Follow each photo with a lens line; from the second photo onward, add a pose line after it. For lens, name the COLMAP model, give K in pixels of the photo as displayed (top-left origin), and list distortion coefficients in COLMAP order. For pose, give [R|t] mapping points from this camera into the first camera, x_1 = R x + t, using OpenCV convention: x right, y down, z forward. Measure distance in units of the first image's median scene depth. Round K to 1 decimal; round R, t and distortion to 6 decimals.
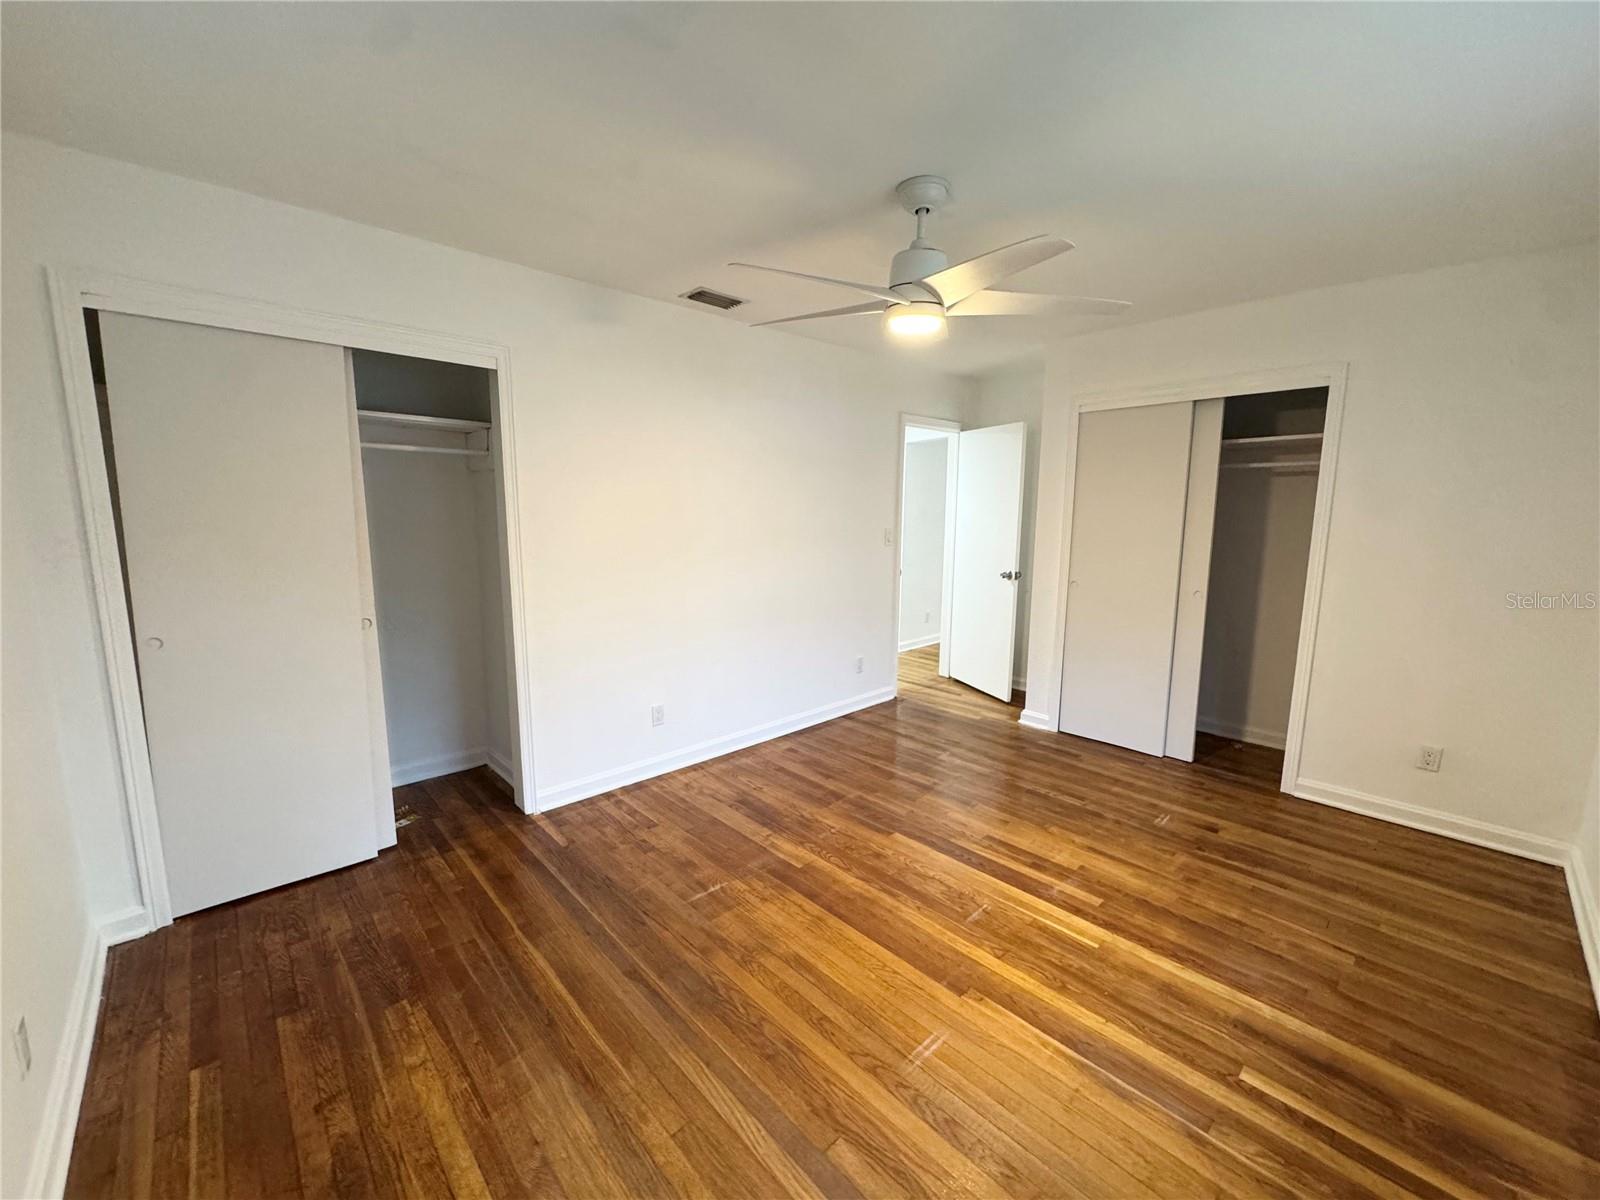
lens RADIAL K [[636.8, 0, 799.1], [0, 636.8, 593.4], [0, 0, 1]] dist [-0.002176, 0.000653]
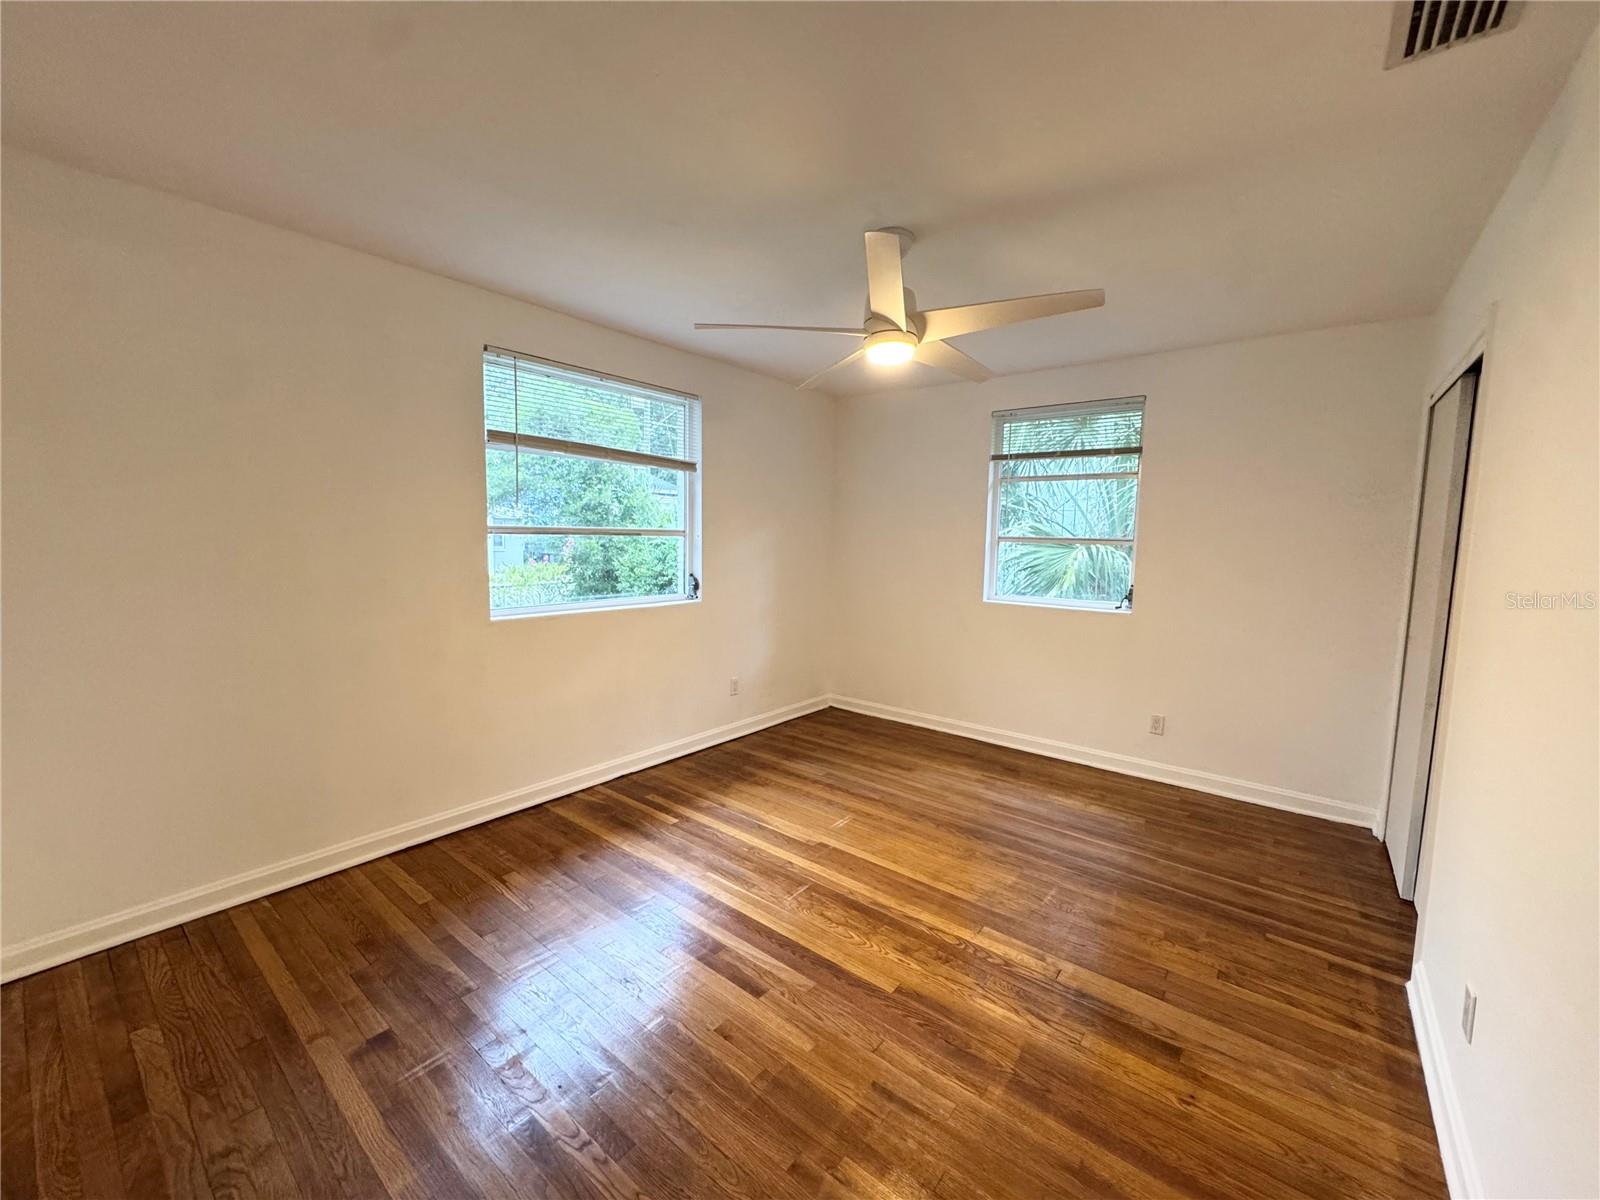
lens RADIAL K [[636.8, 0, 799.1], [0, 636.8, 593.4], [0, 0, 1]] dist [-0.002176, 0.000653]
pose [[-0.989411, -0.015488, -0.144314, 0.440104], [-0.047992, 0.973274, 0.224578, -0.238087], [0.136979, 0.229126, -0.963710, 1.915424]]
